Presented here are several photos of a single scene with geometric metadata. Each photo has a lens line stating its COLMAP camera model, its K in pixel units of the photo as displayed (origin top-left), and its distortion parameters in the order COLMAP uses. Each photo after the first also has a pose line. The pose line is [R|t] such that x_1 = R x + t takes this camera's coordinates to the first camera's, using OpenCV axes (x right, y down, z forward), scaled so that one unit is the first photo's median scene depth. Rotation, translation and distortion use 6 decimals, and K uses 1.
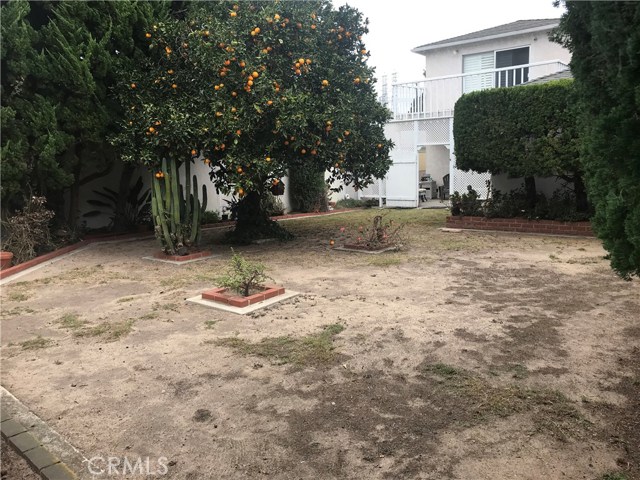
lens RADIAL K [[525.3, 0, 314.8], [0, 525.3, 242.0], [0, 0, 1]] dist [0.040878, -0.043480]
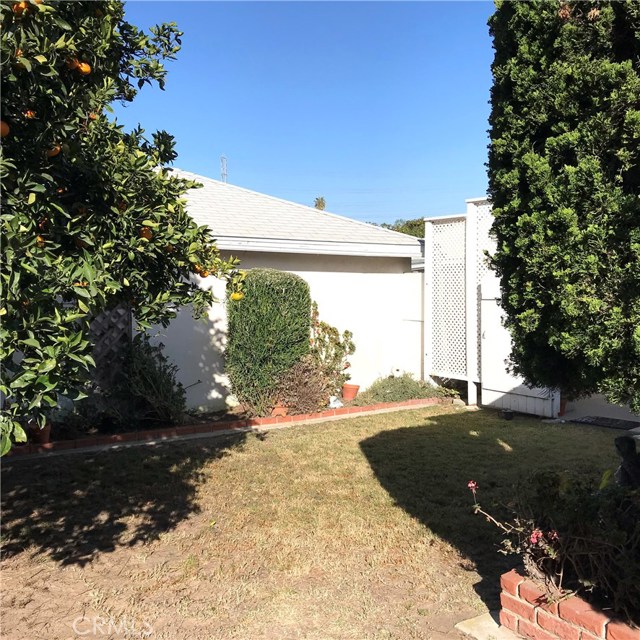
lens RADIAL K [[701.6, 0, 319.4], [0, 701.6, 321.2], [0, 0, 1]] dist [0.019822, 0.000000]
pose [[0.959070, 0.041525, -0.280108, 0.511343], [-0.064882, 0.995098, -0.074630, -0.257706], [0.275636, 0.089749, 0.957063, 1.374460]]
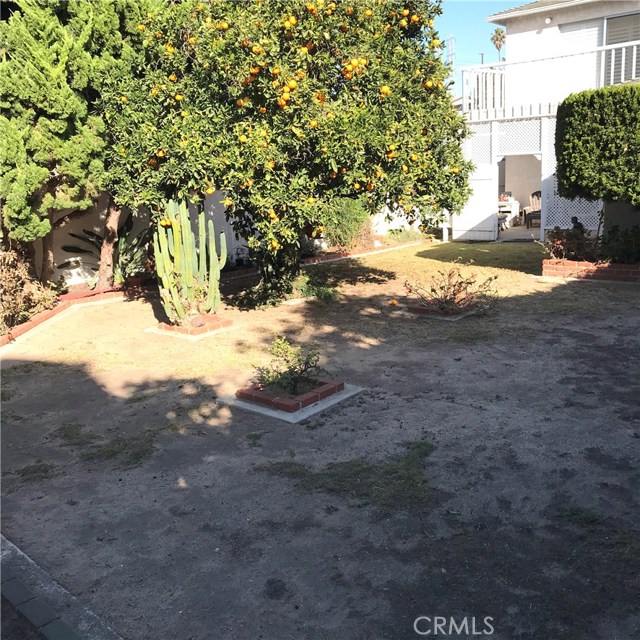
lens RADIAL K [[701.6, 0, 317.5], [0, 701.6, 326.2], [0, 0, 1]] dist [0.019822, 0.000000]
pose [[0.999277, -0.011869, -0.036127, -0.061134], [0.014576, 0.997032, 0.075601, -0.072761], [0.035122, -0.076073, 0.996484, 0.004509]]
